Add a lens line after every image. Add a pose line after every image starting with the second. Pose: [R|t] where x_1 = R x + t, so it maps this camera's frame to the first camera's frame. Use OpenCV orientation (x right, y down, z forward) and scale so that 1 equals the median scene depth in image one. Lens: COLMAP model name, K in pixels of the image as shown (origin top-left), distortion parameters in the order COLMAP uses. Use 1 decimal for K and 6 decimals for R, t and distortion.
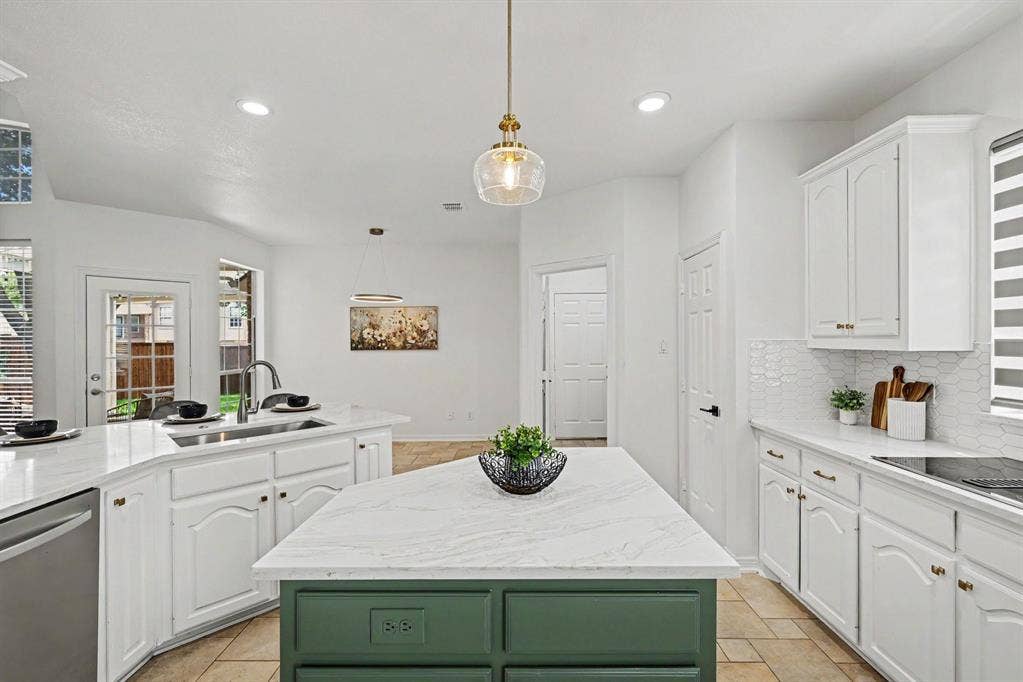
lens RADIAL K [[437.0, 0, 506.6], [0, 437.0, 336.5], [0, 0, 1]] dist [0.008442, 0.000931]
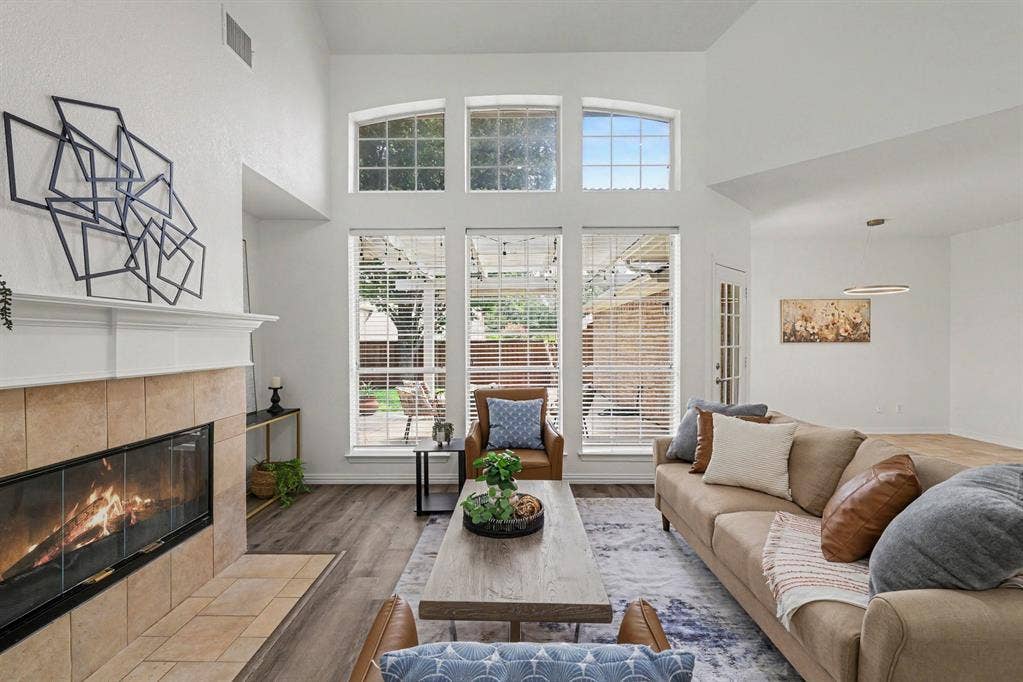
lens RADIAL K [[437.0, 0, 517.2], [0, 437.0, 343.3], [0, 0, 1]] dist [0.008442, 0.000931]
pose [[0.999740, 0.004257, 0.022415, -0.987517], [-0.004073, 0.999957, -0.008273, 0.043750], [-0.022450, 0.008179, 0.999715, 0.012858]]
